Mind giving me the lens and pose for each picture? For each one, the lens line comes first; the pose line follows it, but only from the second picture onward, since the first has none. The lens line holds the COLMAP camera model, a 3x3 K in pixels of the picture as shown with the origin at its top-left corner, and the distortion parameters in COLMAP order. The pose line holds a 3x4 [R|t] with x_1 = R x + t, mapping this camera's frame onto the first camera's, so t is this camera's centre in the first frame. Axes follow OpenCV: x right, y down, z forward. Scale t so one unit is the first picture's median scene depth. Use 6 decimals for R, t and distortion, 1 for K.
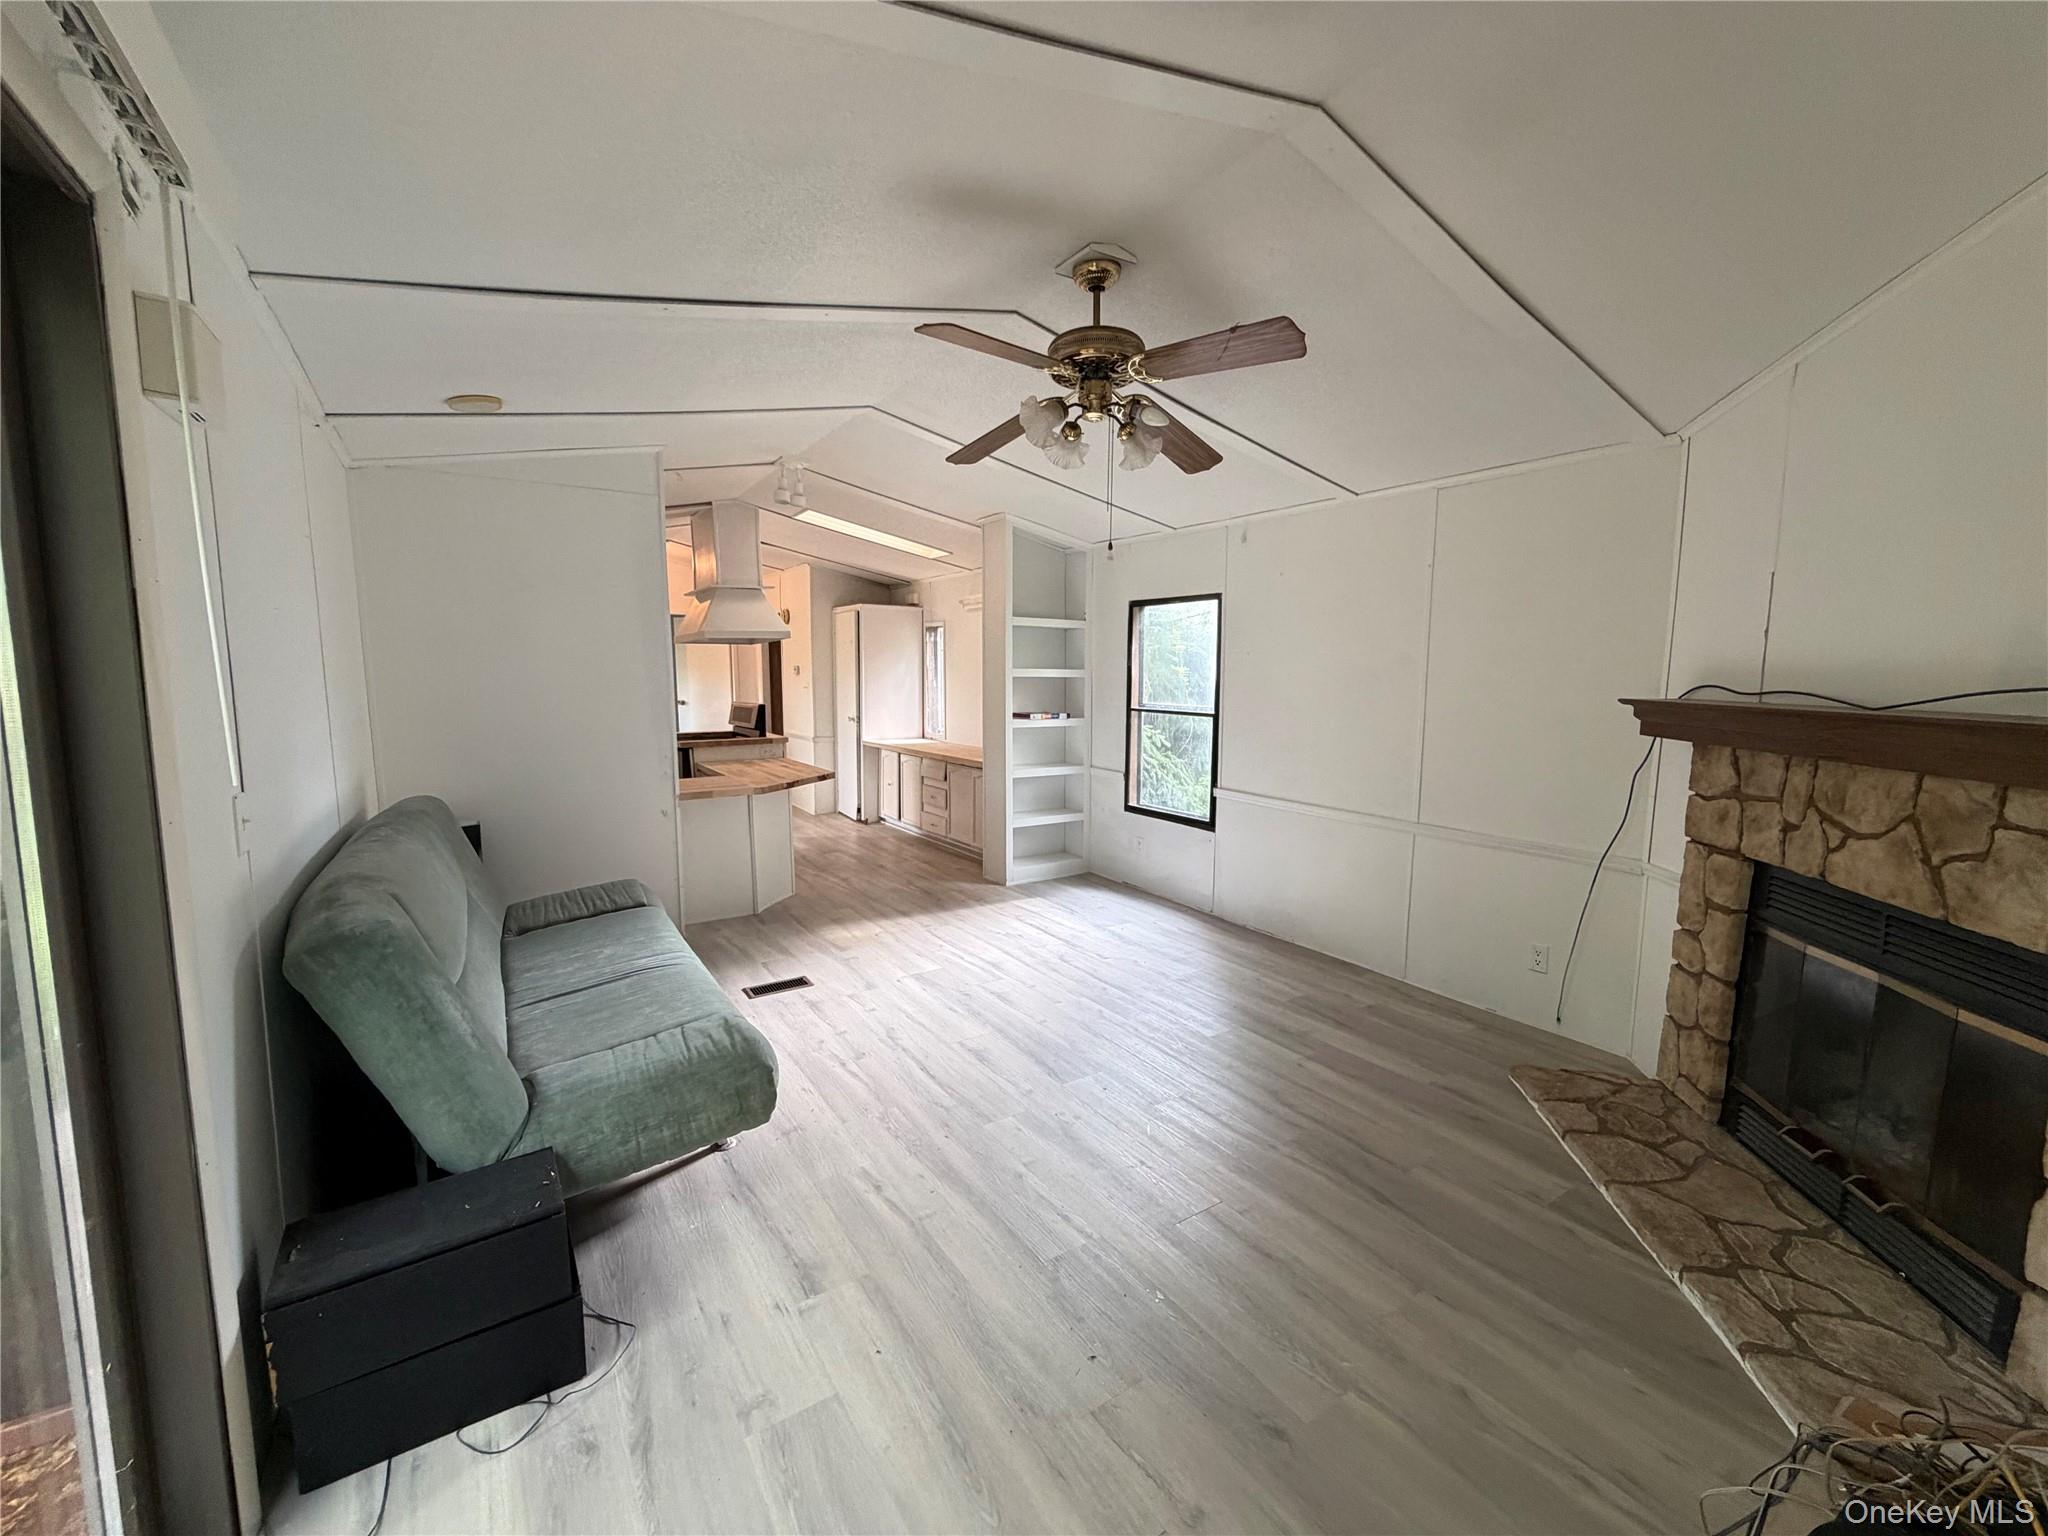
lens RADIAL K [[815.9, 0, 1022.0], [0, 815.9, 769.9], [0, 0, 1]] dist [-0.000387, 0.000237]
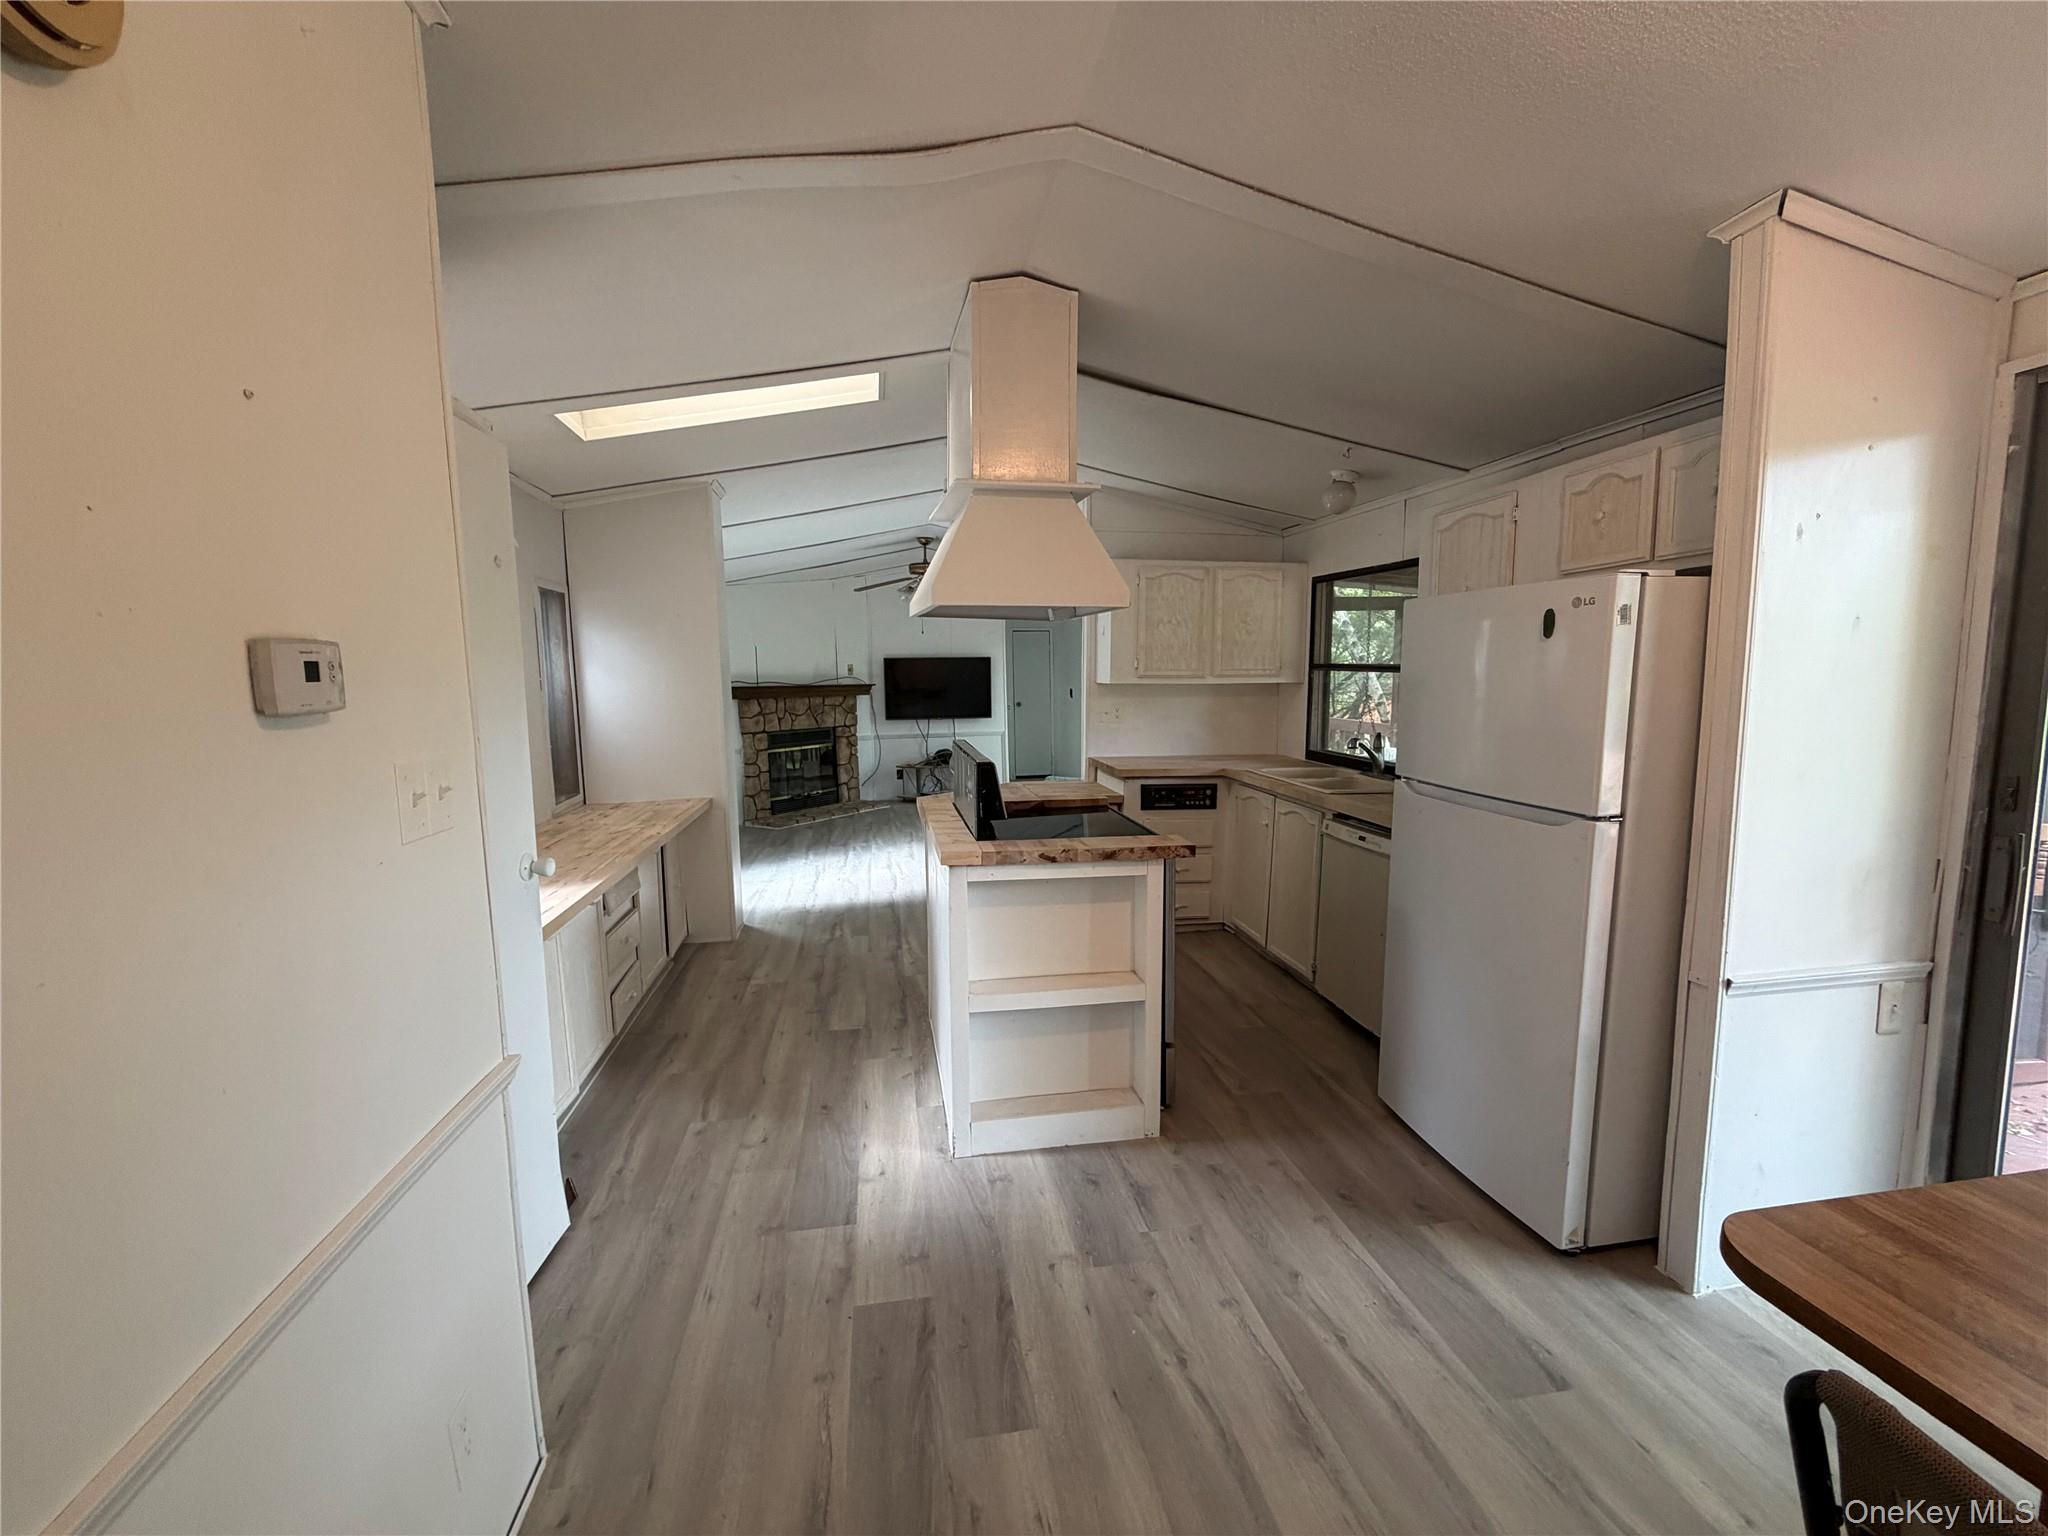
lens RADIAL K [[815.9, 0, 1023.0], [0, 815.9, 770.6], [0, 0, 1]] dist [-0.000387, 0.000237]
pose [[-0.918442, -0.044093, 0.393091, -1.167690], [0.050046, 0.972828, 0.226055, -0.369191], [-0.392377, 0.227291, -0.891279, 3.017625]]
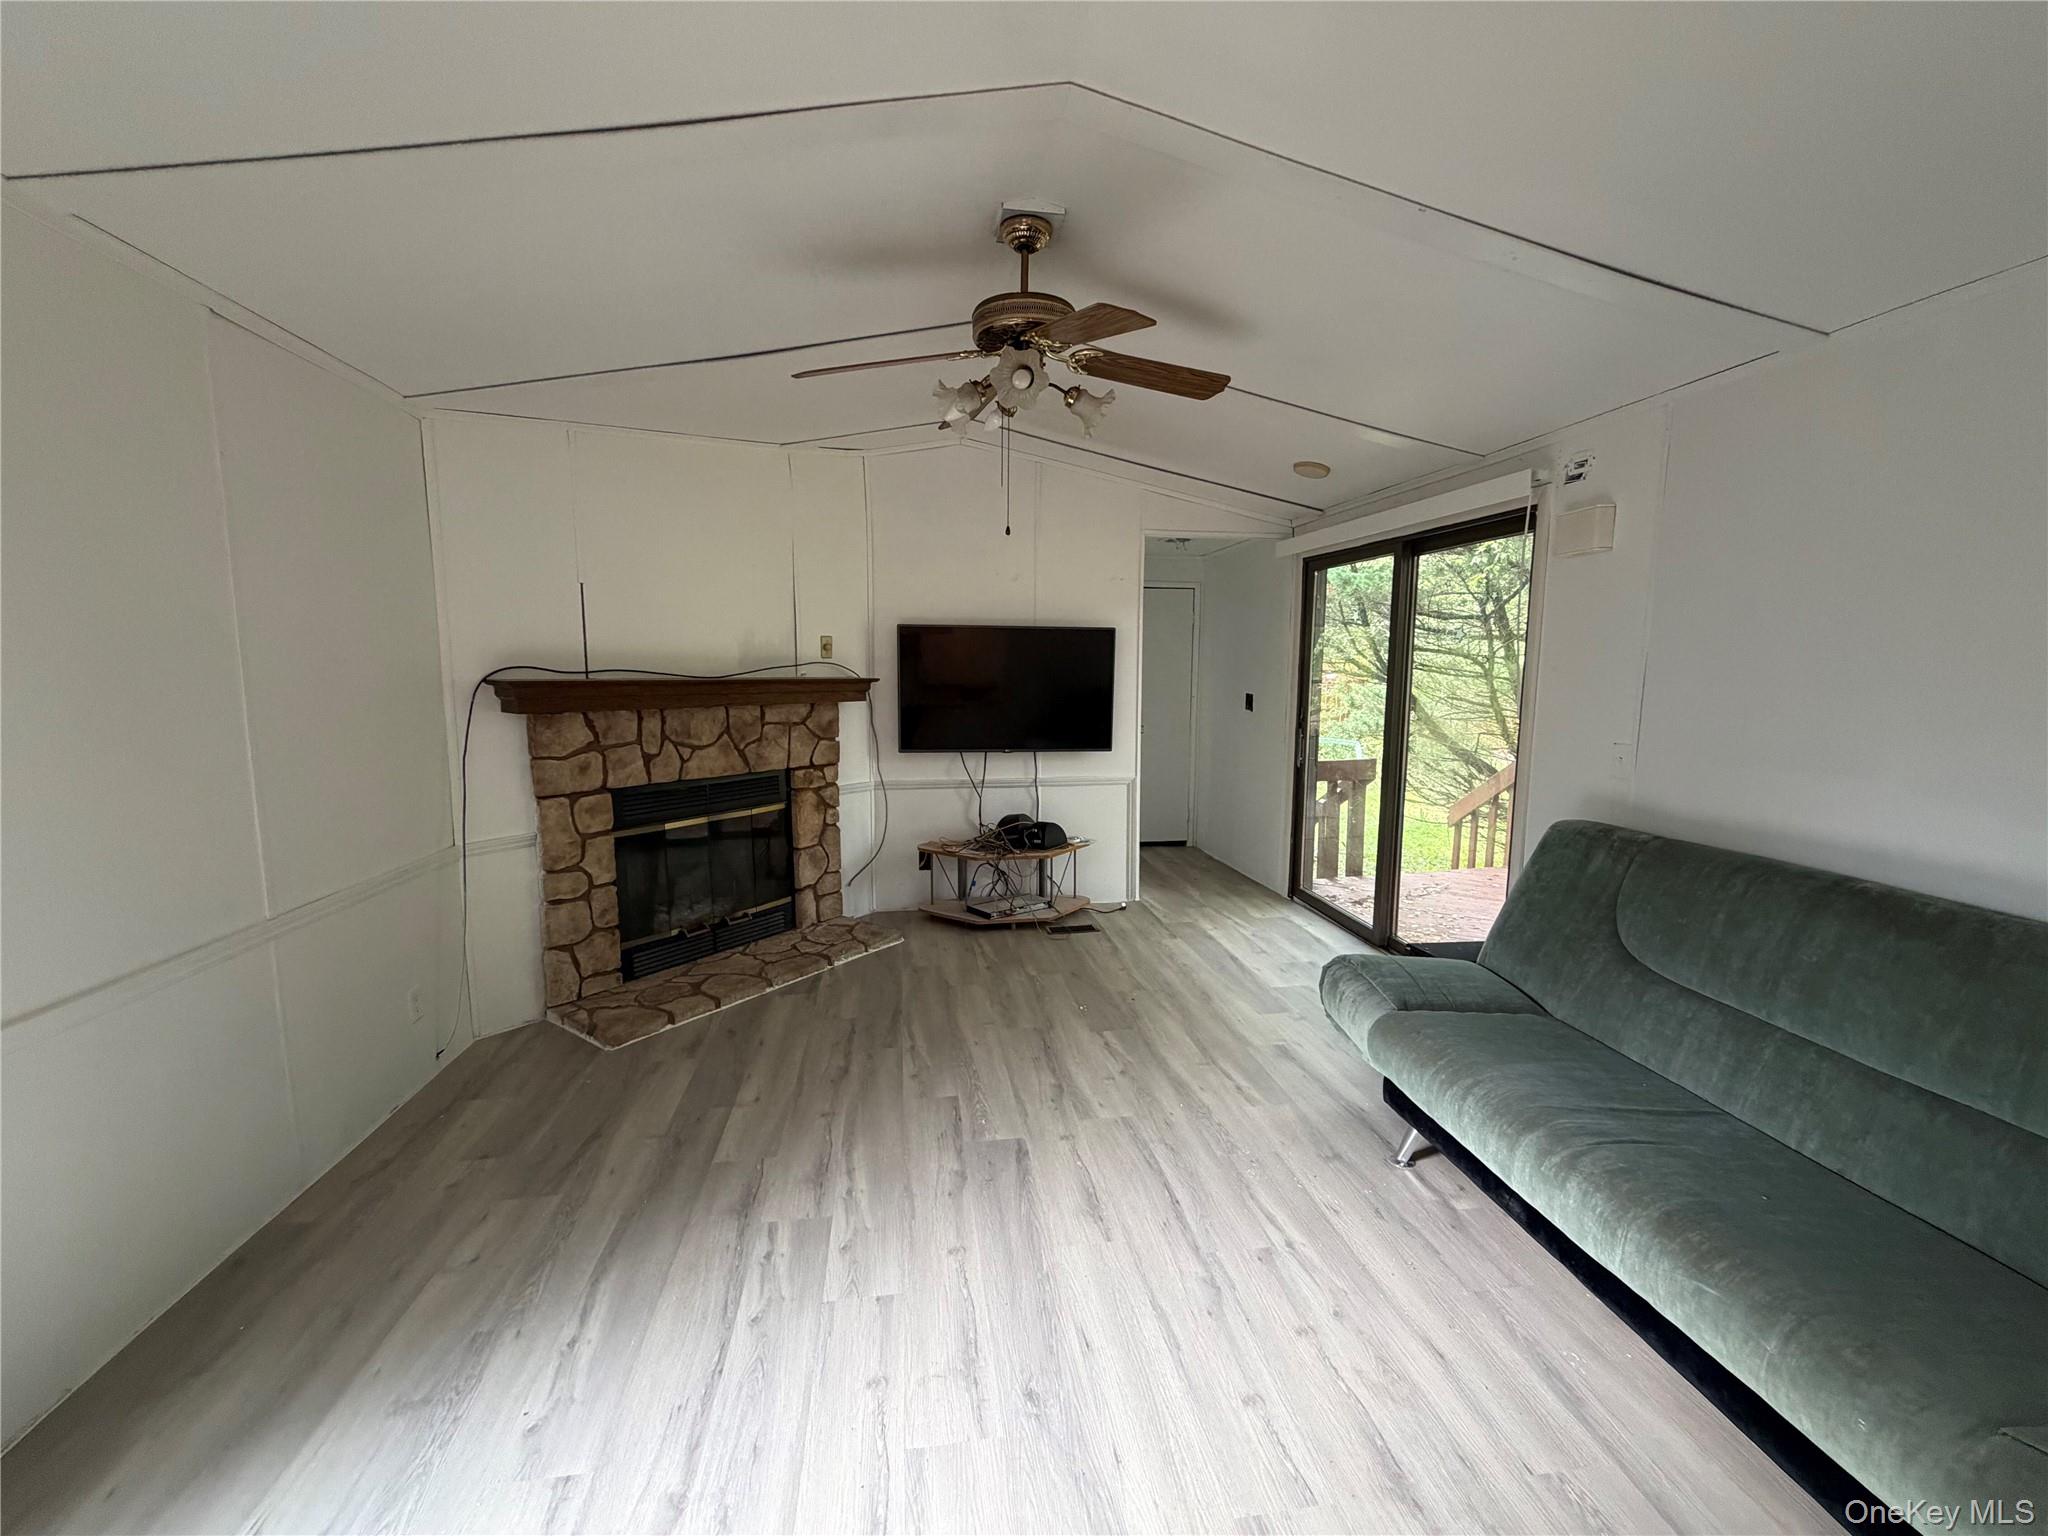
lens RADIAL K [[815.9, 0, 1022.8], [0, 815.9, 770.6], [0, 0, 1]] dist [-0.000387, 0.000237]
pose [[-0.907229, -0.070163, 0.414745, -0.273536], [0.032679, 0.971254, 0.235792, -0.192776], [-0.419366, 0.227471, -0.878857, 1.613813]]
